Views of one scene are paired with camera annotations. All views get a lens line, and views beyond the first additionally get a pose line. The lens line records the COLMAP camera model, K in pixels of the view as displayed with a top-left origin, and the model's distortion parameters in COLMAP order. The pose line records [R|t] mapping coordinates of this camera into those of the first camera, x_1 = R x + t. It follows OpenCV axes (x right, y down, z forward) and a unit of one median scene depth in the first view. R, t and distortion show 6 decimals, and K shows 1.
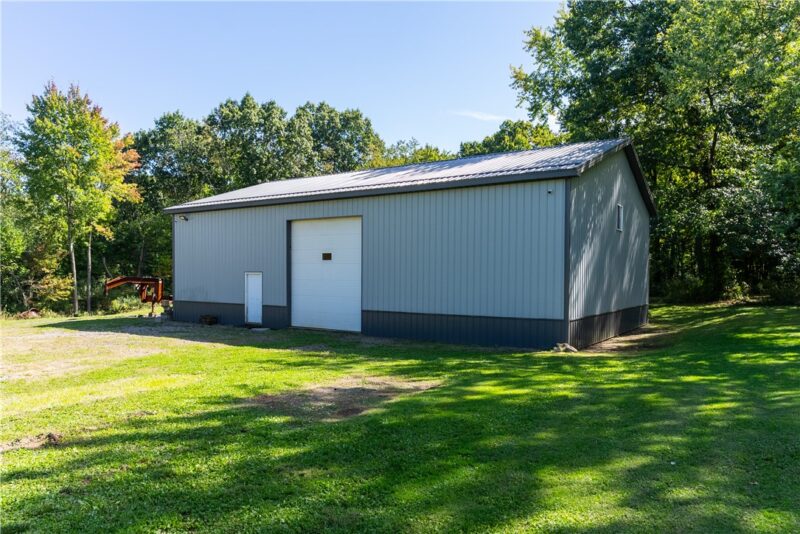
lens RADIAL K [[563.0, 0, 400.0], [0, 563.0, 267.0], [0, 0, 1]] dist [0.001337, -0.000480]
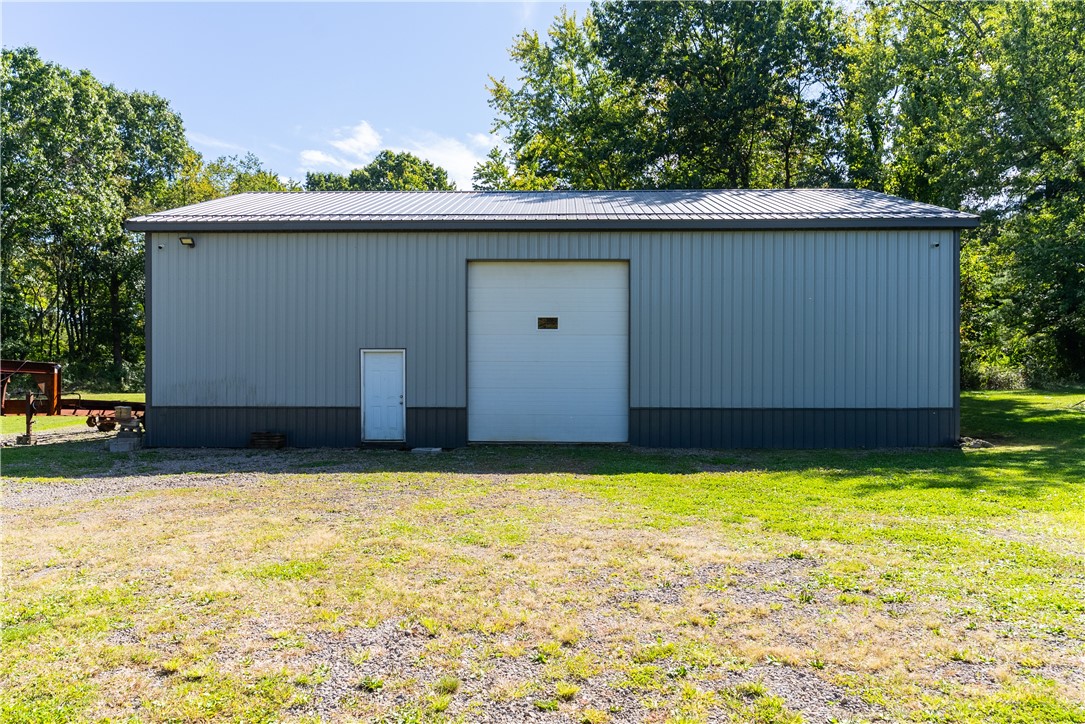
lens RADIAL K [[736.9, 0, 542.5], [0, 736.9, 362.0], [0, 0, 1]] dist [0.000778, -0.000452]
pose [[0.846549, -0.001620, 0.532309, -0.392794], [-0.003462, 0.999957, 0.008549, 0.011592], [-0.532300, -0.009080, 0.846507, 0.225824]]
